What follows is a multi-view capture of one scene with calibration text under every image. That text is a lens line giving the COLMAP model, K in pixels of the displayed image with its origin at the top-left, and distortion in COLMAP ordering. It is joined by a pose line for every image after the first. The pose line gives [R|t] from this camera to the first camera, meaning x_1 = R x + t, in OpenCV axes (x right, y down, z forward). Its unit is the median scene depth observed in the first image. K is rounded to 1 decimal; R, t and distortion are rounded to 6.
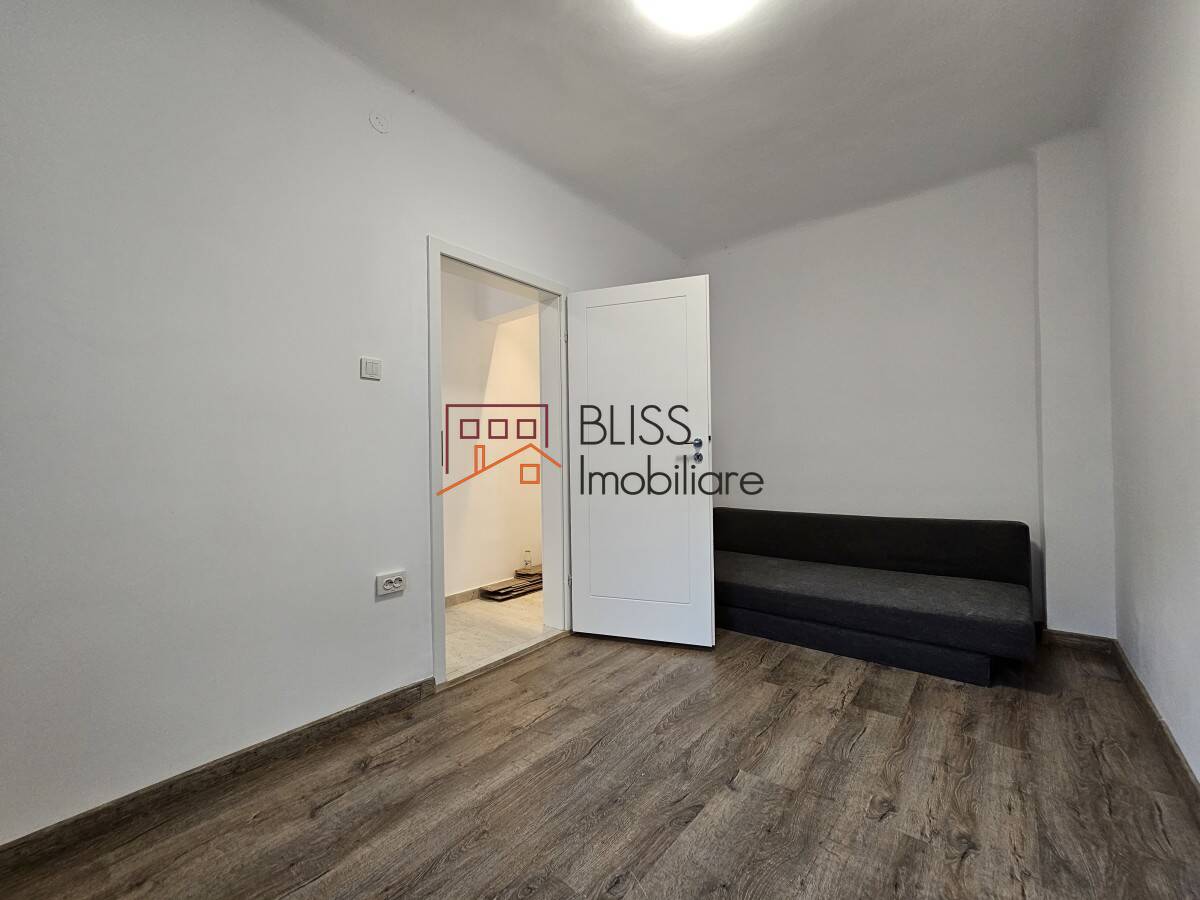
lens RADIAL K [[490.4, 0, 603.6], [0, 490.4, 456.0], [0, 0, 1]] dist [-0.002844, 0.001391]
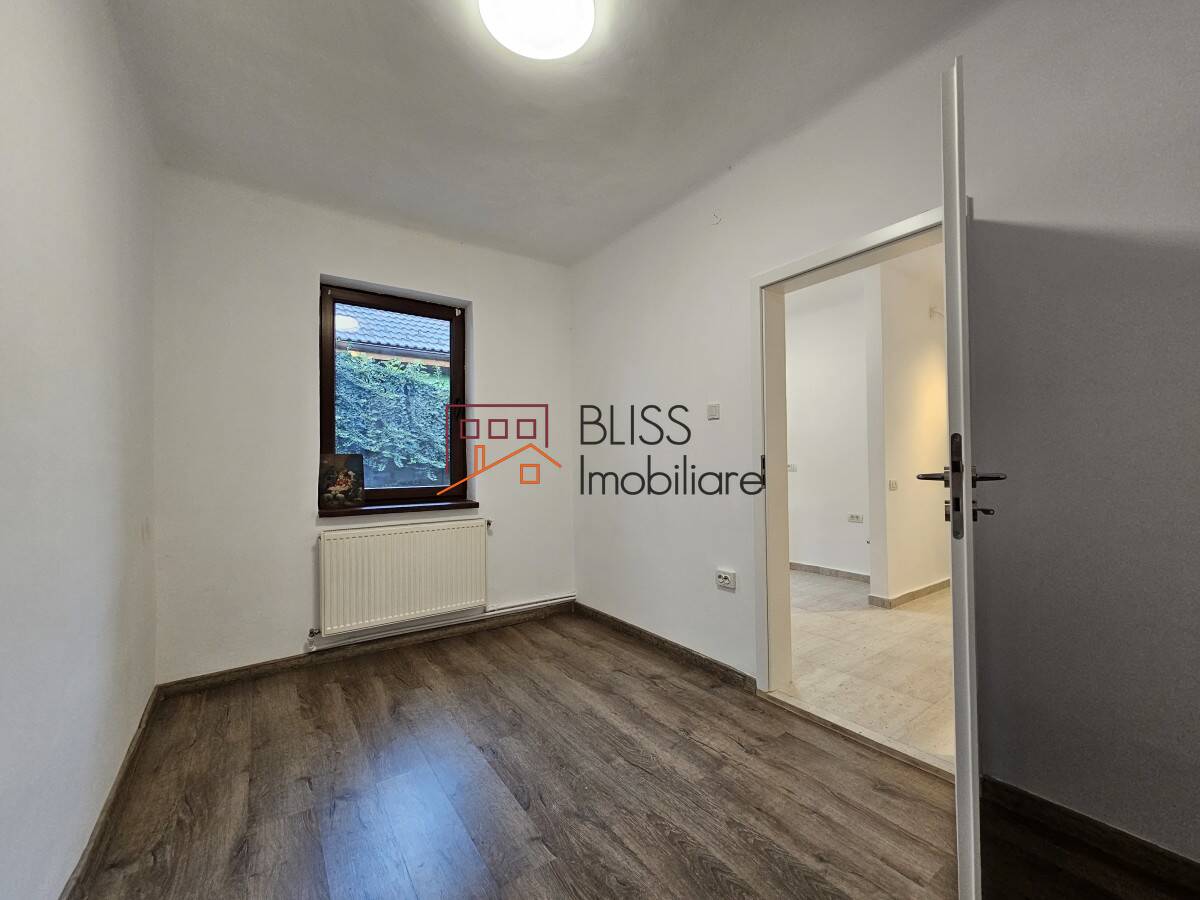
lens RADIAL K [[490.4, 0, 598.4], [0, 490.4, 458.2], [0, 0, 1]] dist [-0.002844, 0.001391]
pose [[-0.279760, 0.012440, -0.959989, 0.871087], [0.020577, 0.999764, 0.006959, -0.066077], [0.959849, -0.017807, -0.279950, 1.061127]]
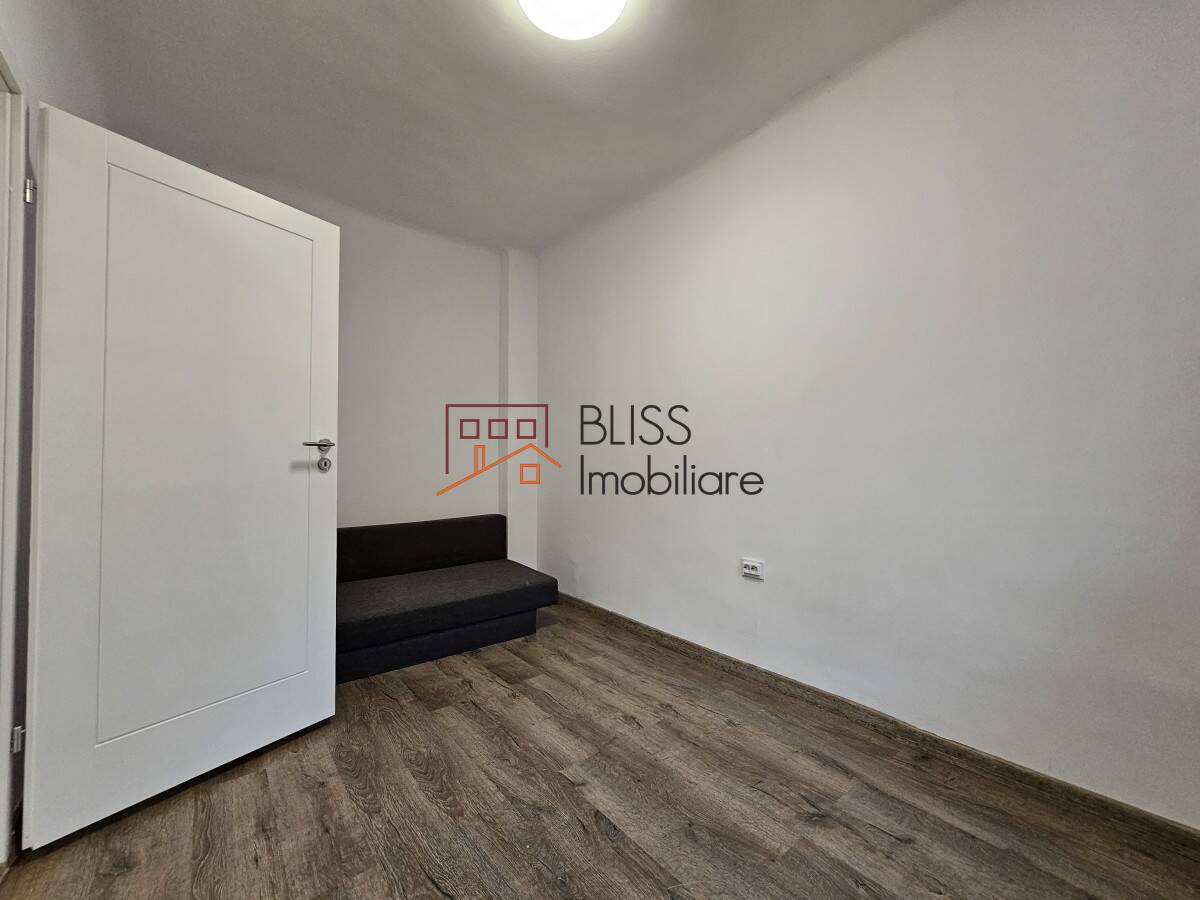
lens RADIAL K [[490.4, 0, 608.1], [0, 490.4, 447.9], [0, 0, 1]] dist [-0.002844, 0.001391]
pose [[0.197622, 0.043143, 0.979328, -0.578603], [-0.007748, 0.999069, -0.042449, 0.008808], [-0.980248, 0.000801, 0.197772, 0.556679]]
